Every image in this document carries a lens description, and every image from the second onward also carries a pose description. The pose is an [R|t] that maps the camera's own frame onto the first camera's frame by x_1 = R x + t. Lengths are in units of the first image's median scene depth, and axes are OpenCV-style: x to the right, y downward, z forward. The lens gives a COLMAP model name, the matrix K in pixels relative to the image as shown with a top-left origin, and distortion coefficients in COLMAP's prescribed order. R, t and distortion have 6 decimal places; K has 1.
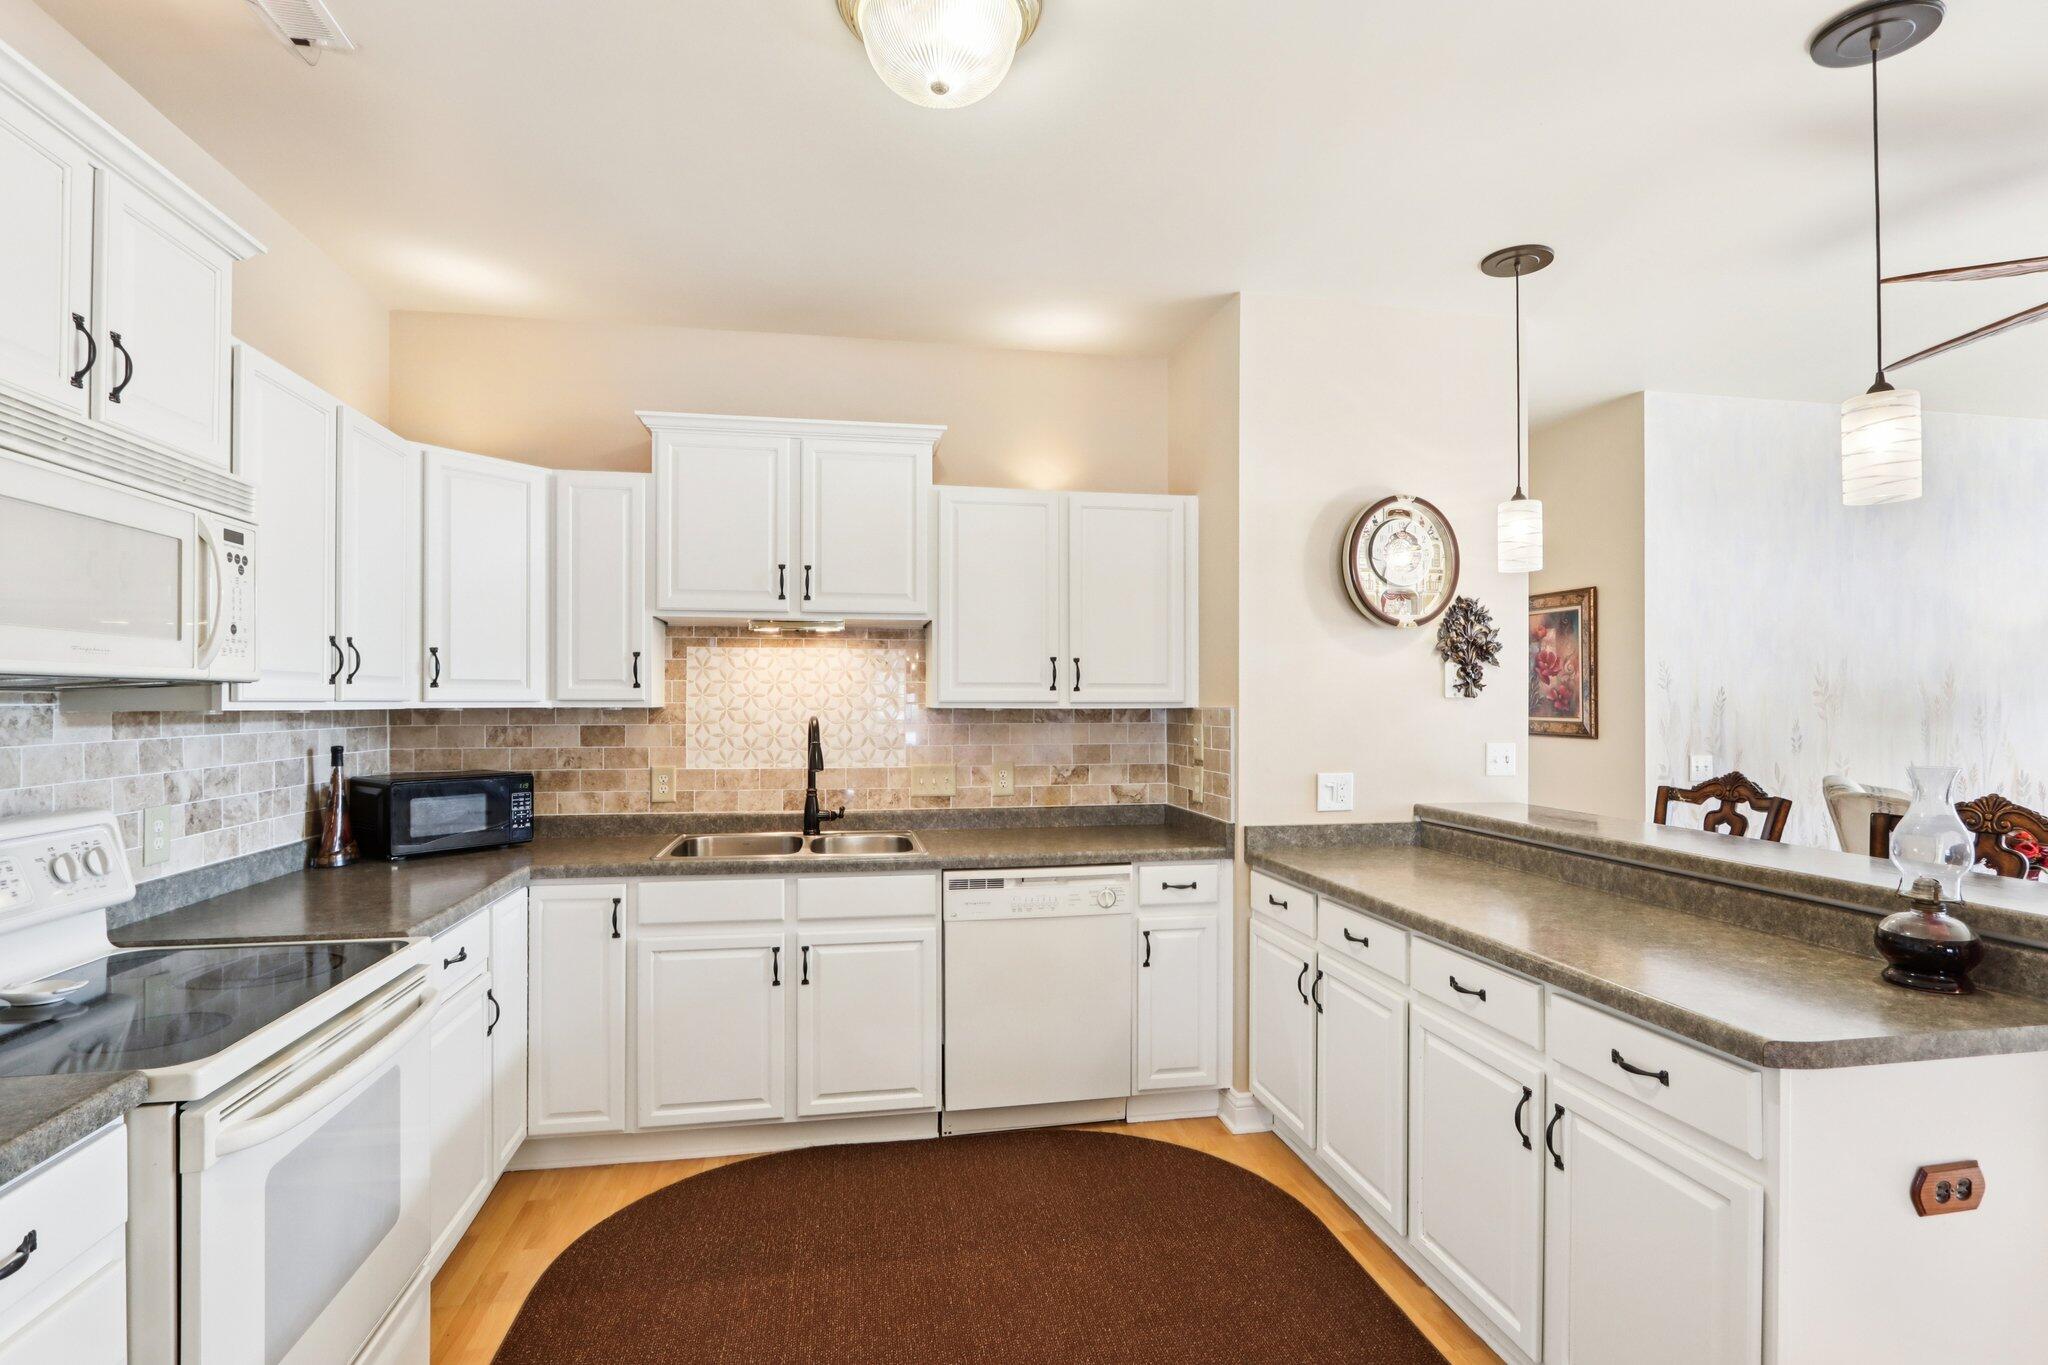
lens RADIAL K [[984.6, 0, 1022.7], [0, 984.6, 694.3], [0, 0, 1]] dist [-0.020817, 0.005636]
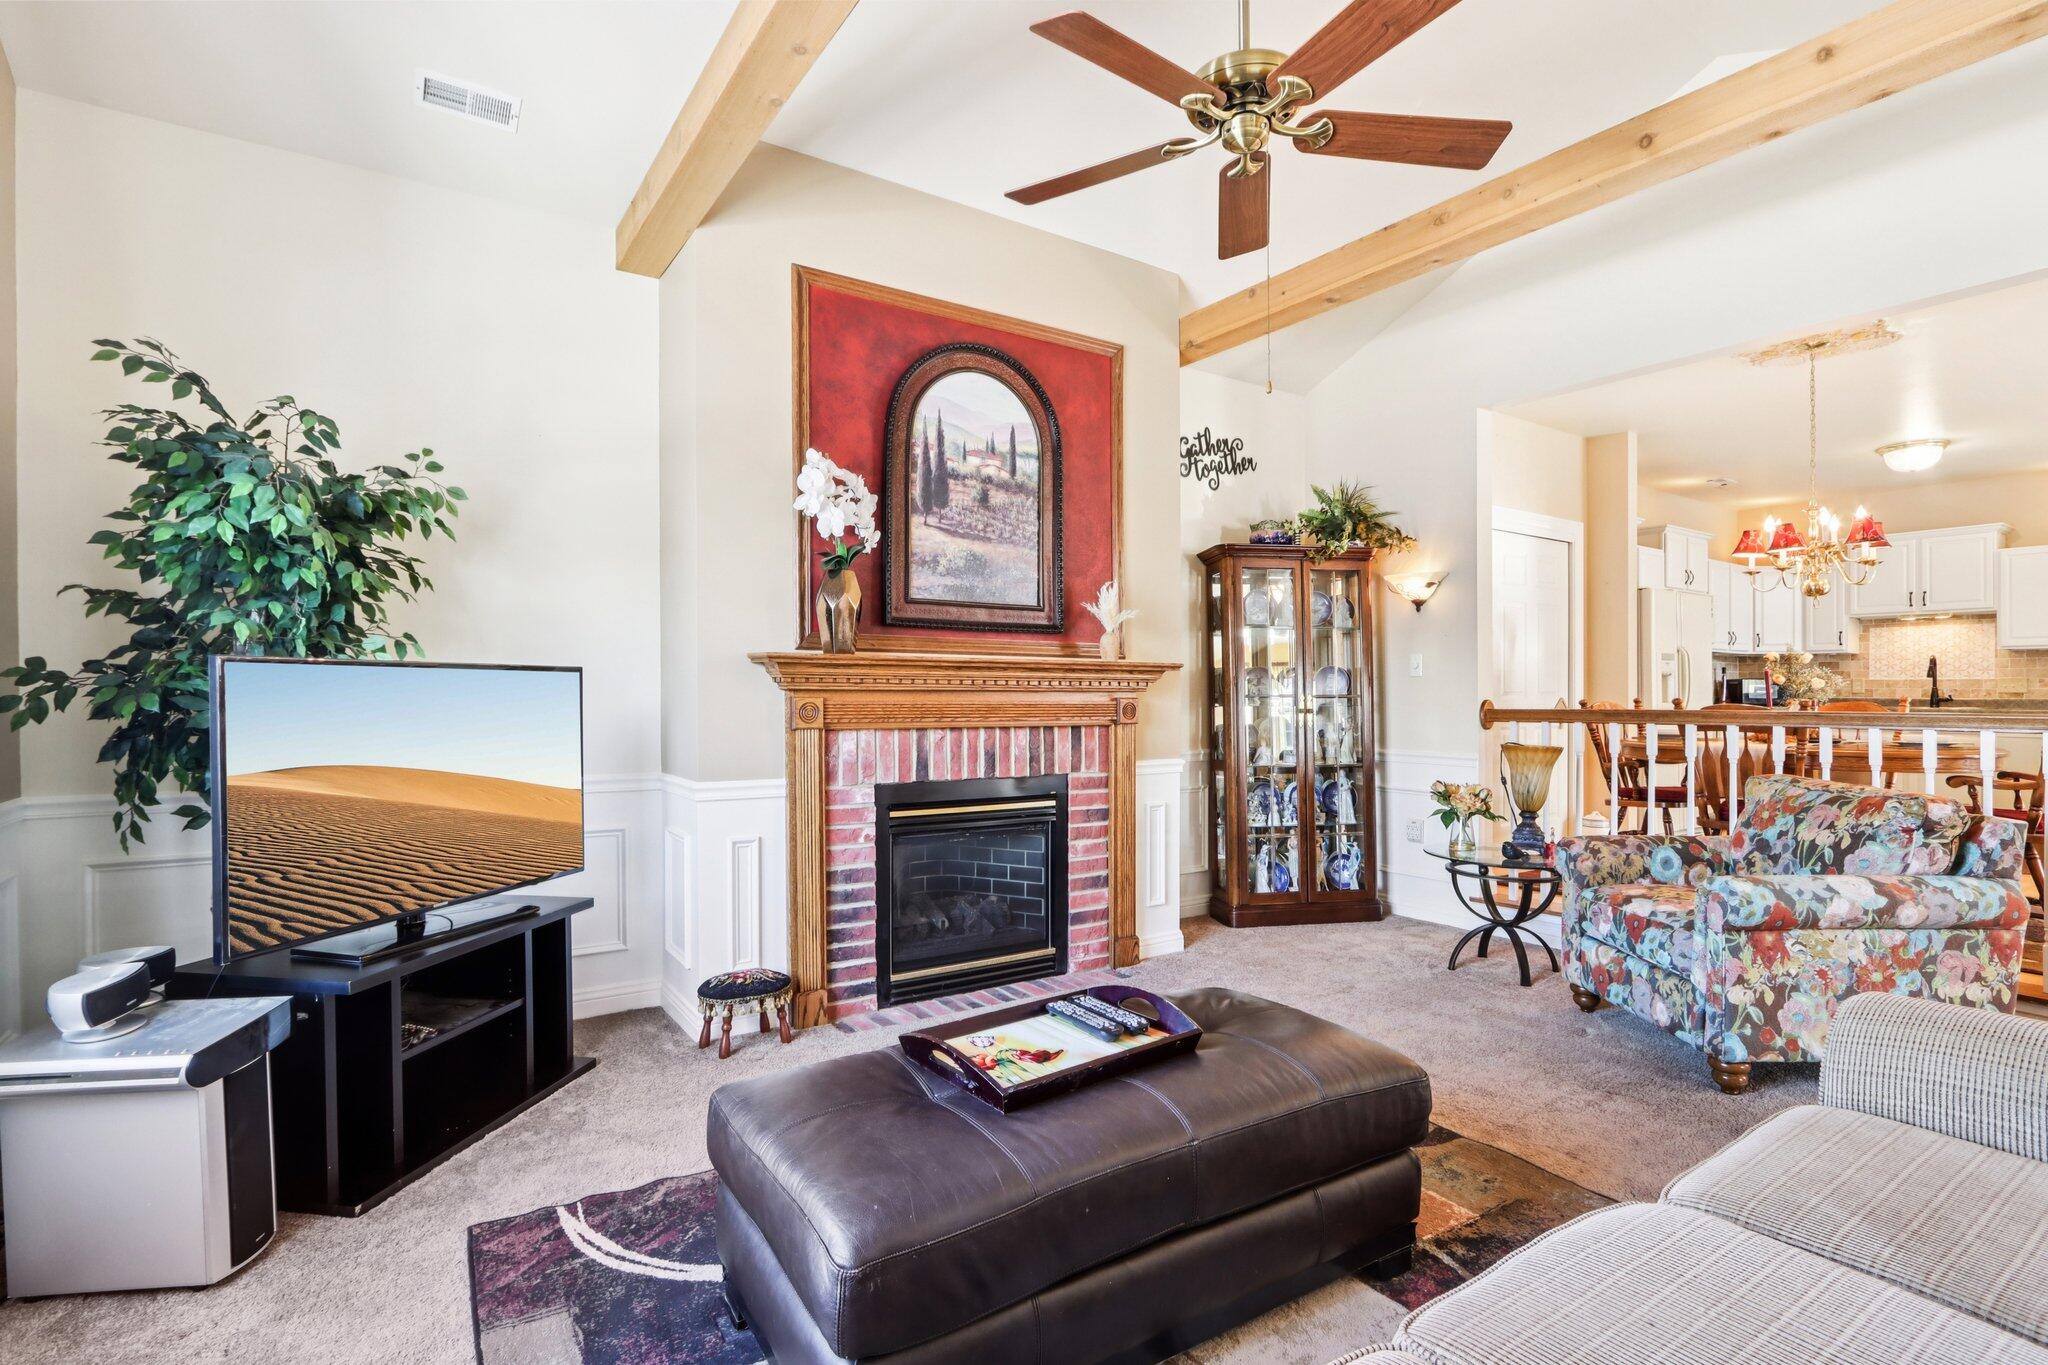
lens RADIAL K [[984.6, 0, 1020.2], [0, 984.6, 694.5], [0, 0, 1]] dist [-0.020817, 0.005636]
pose [[0.393469, 0.003032, -0.919333, 1.112884], [0.005499, 0.999969, 0.005652, 0.096306], [0.919321, -0.007279, 0.393441, -1.999952]]
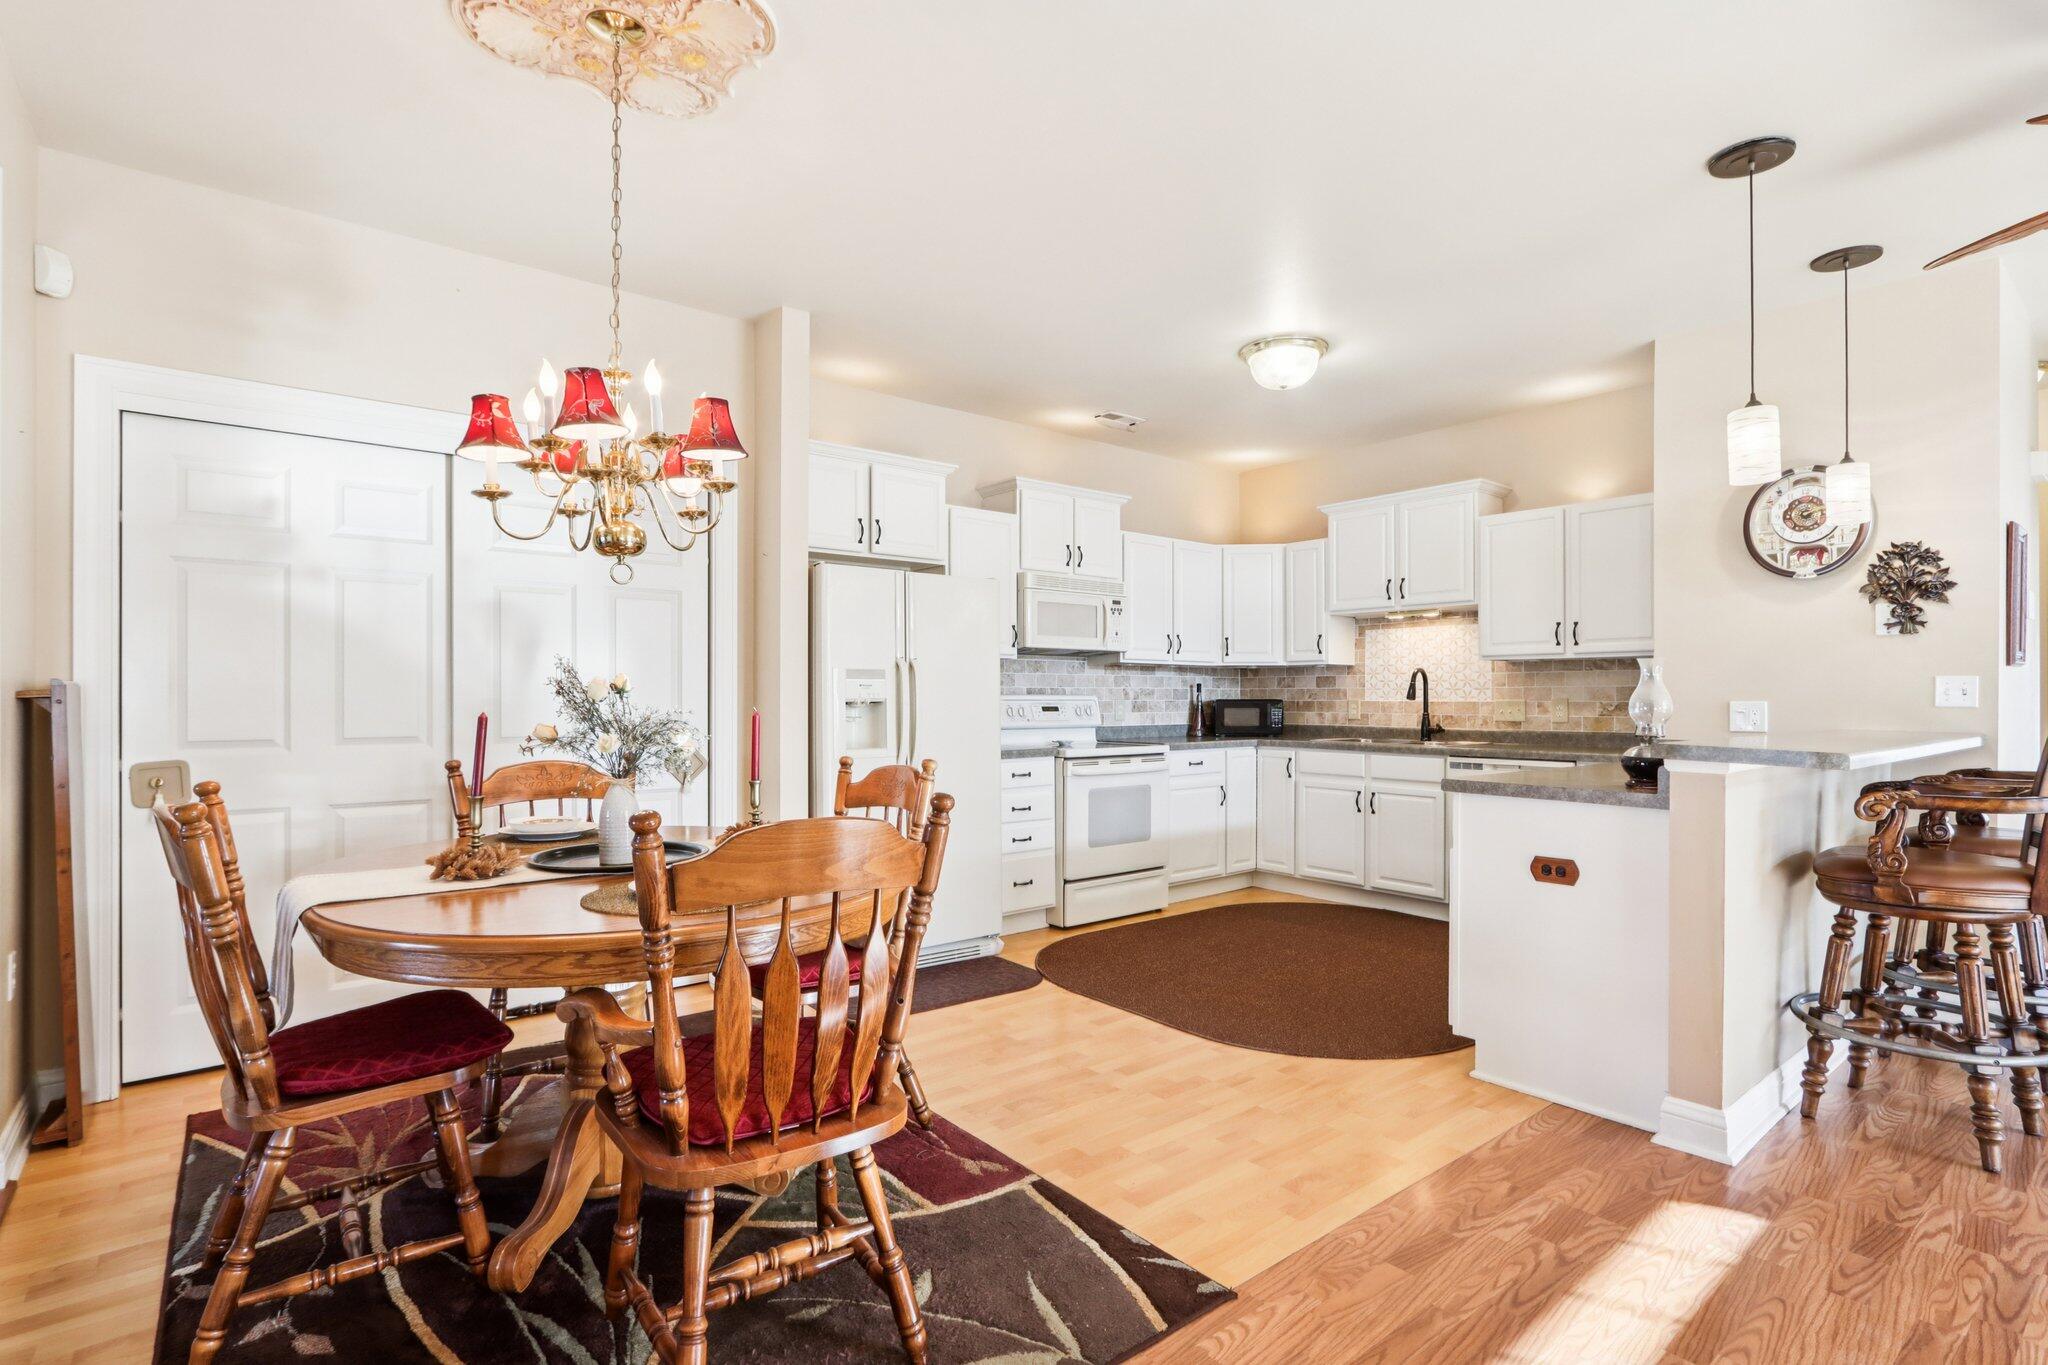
lens RADIAL K [[984.6, 0, 1018.1], [0, 984.6, 694.7], [0, 0, 1]] dist [-0.020817, 0.005636]
pose [[0.468561, -0.002324, -0.883428, 0.985125], [0.005235, 0.999986, 0.000146, 0.067656], [0.883416, -0.004694, 0.468566, -0.387763]]
